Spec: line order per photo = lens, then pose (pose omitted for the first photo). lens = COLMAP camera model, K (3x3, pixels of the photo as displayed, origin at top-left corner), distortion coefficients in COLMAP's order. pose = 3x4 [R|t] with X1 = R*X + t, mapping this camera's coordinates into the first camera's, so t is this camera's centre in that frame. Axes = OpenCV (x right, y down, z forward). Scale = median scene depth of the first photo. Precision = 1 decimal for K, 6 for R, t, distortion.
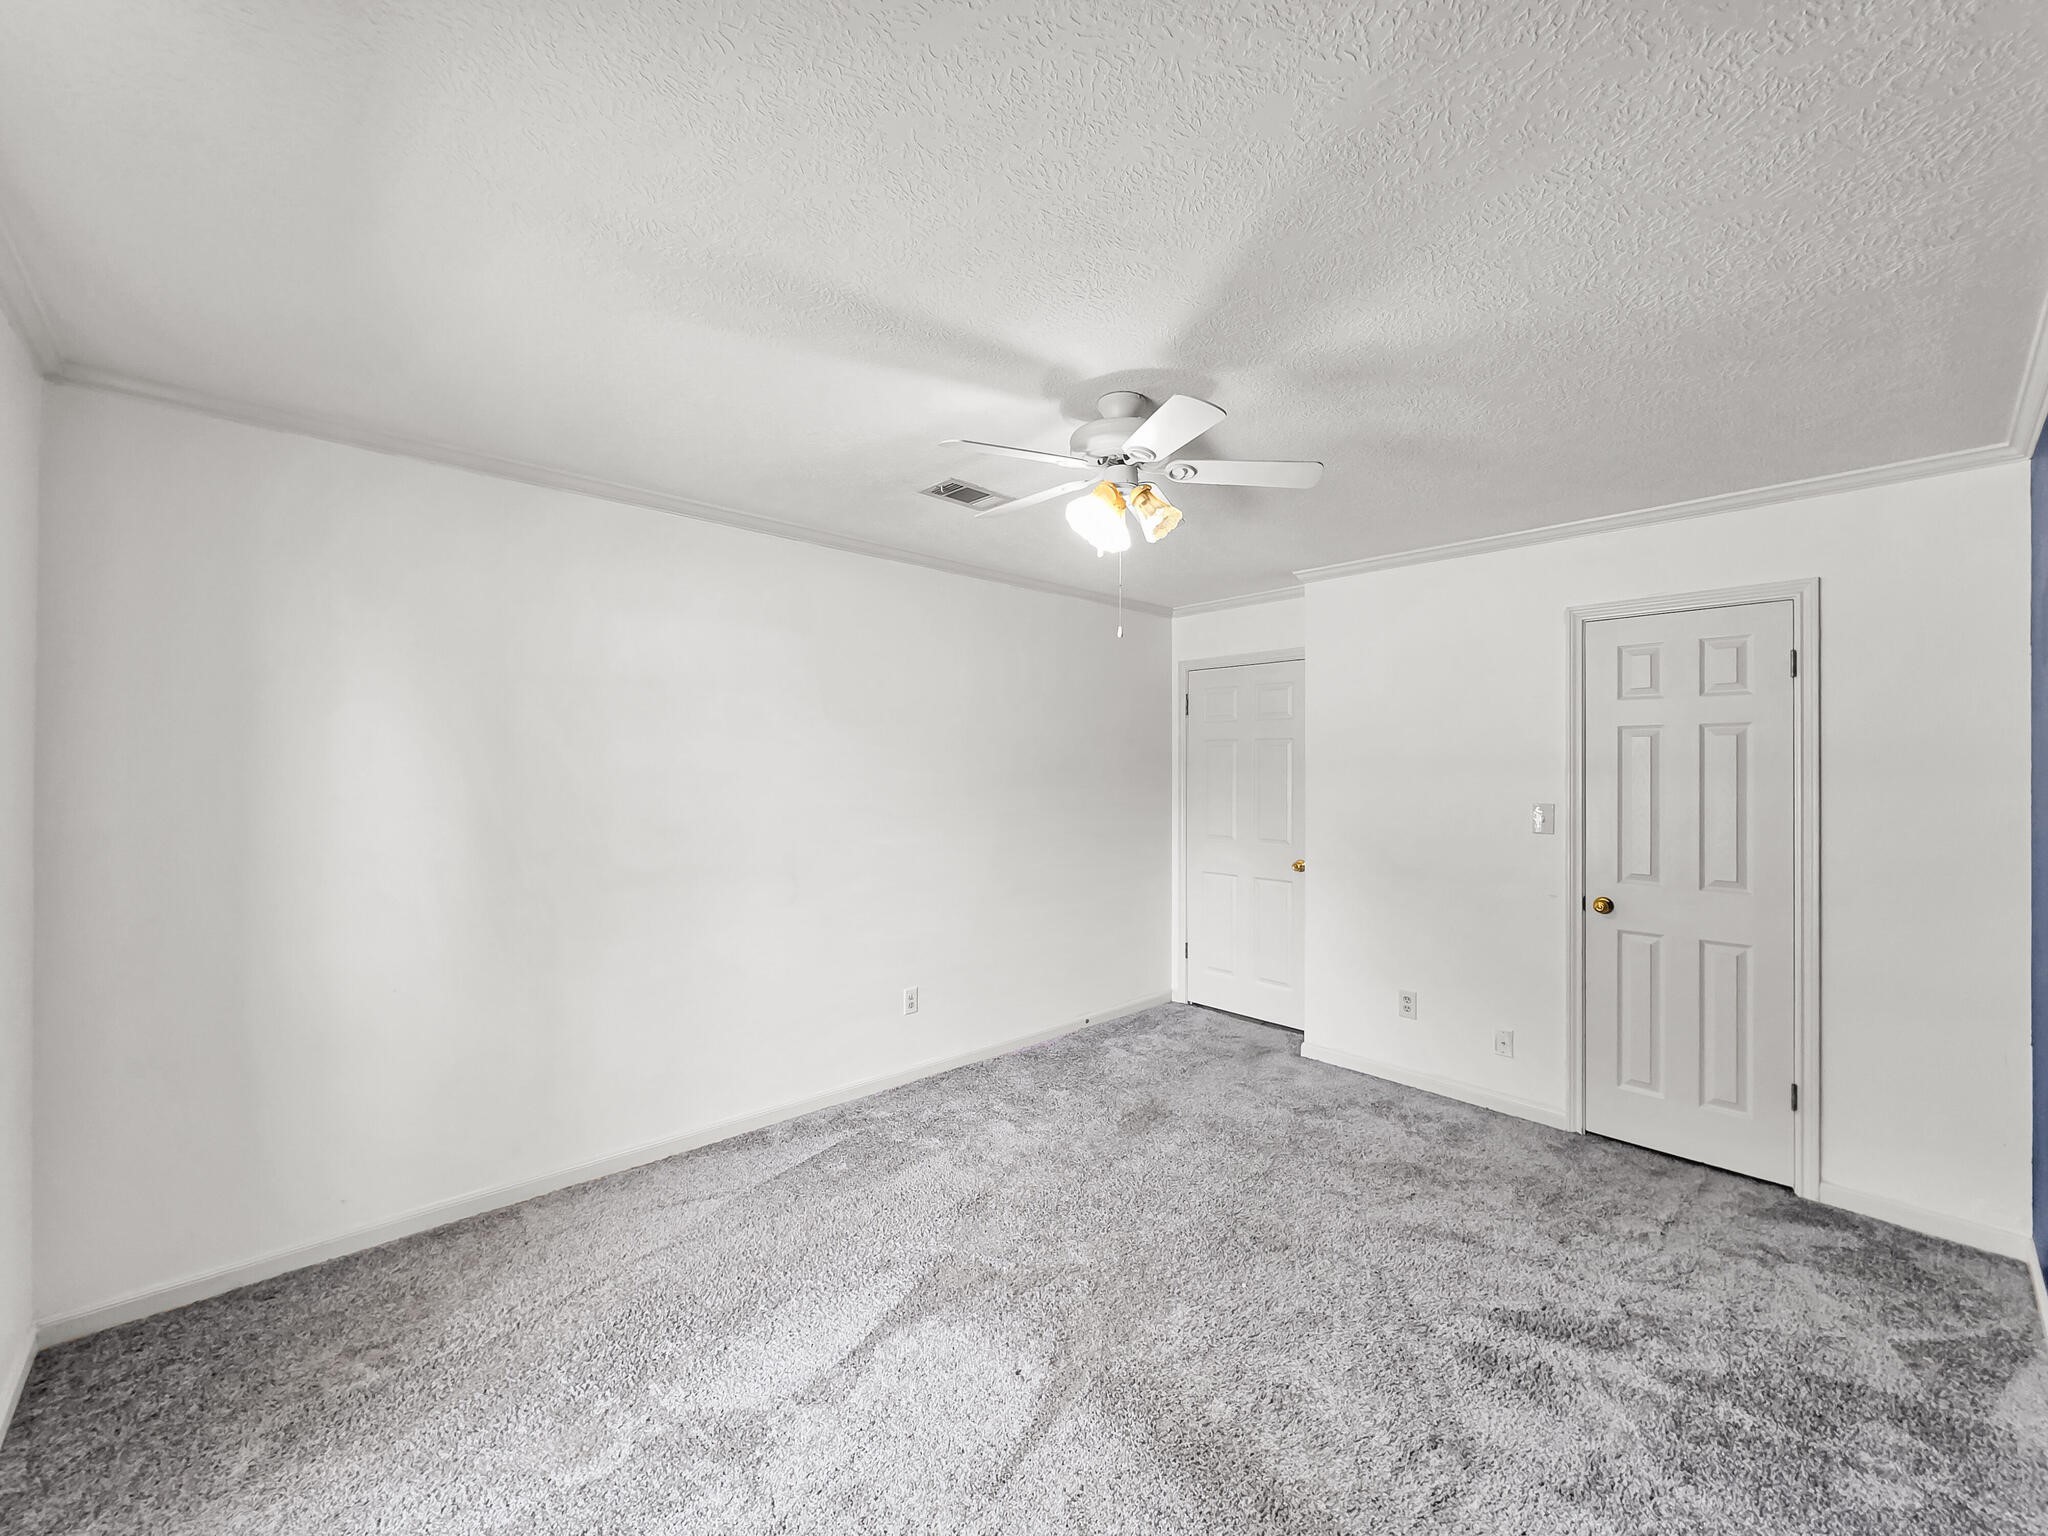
lens RADIAL K [[820.2, 0, 1029.1], [0, 820.2, 761.9], [0, 0, 1]] dist [0.001745, 0.000089]
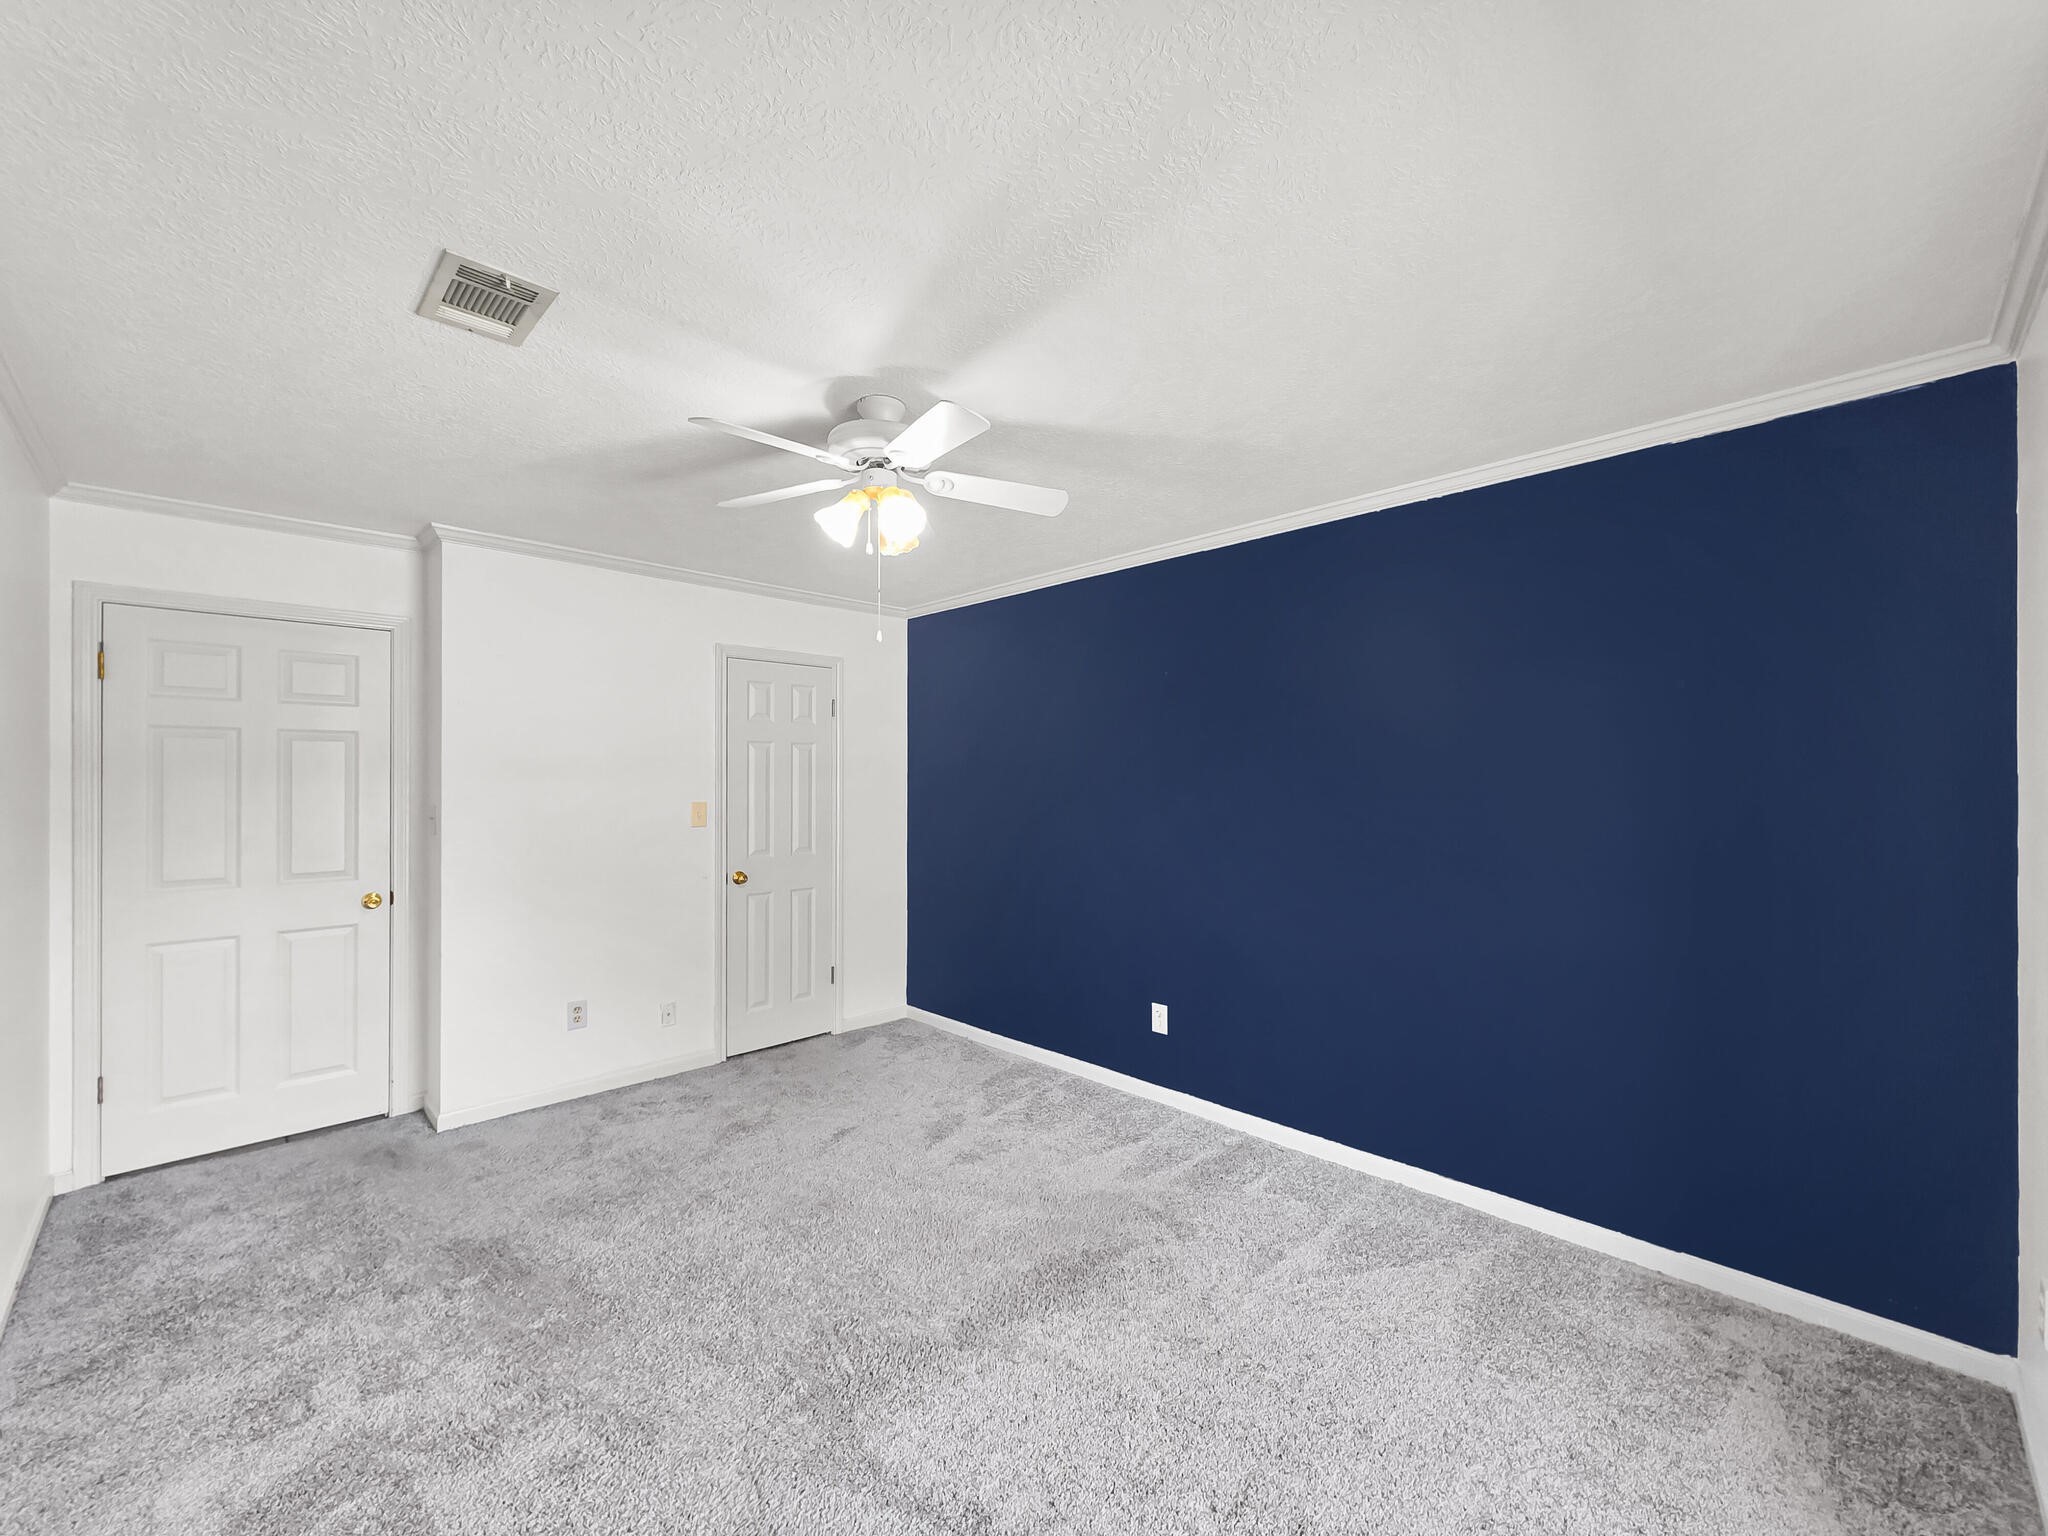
lens RADIAL K [[819.3, 0, 1019.3], [0, 819.3, 772.0], [0, 0, 1]] dist [0.000053, -0.000002]
pose [[-0.016323, -0.001042, 0.999866, -0.605936], [-0.009301, 0.999956, 0.000890, 0.002409], [-0.999824, -0.009285, -0.016332, 0.579209]]
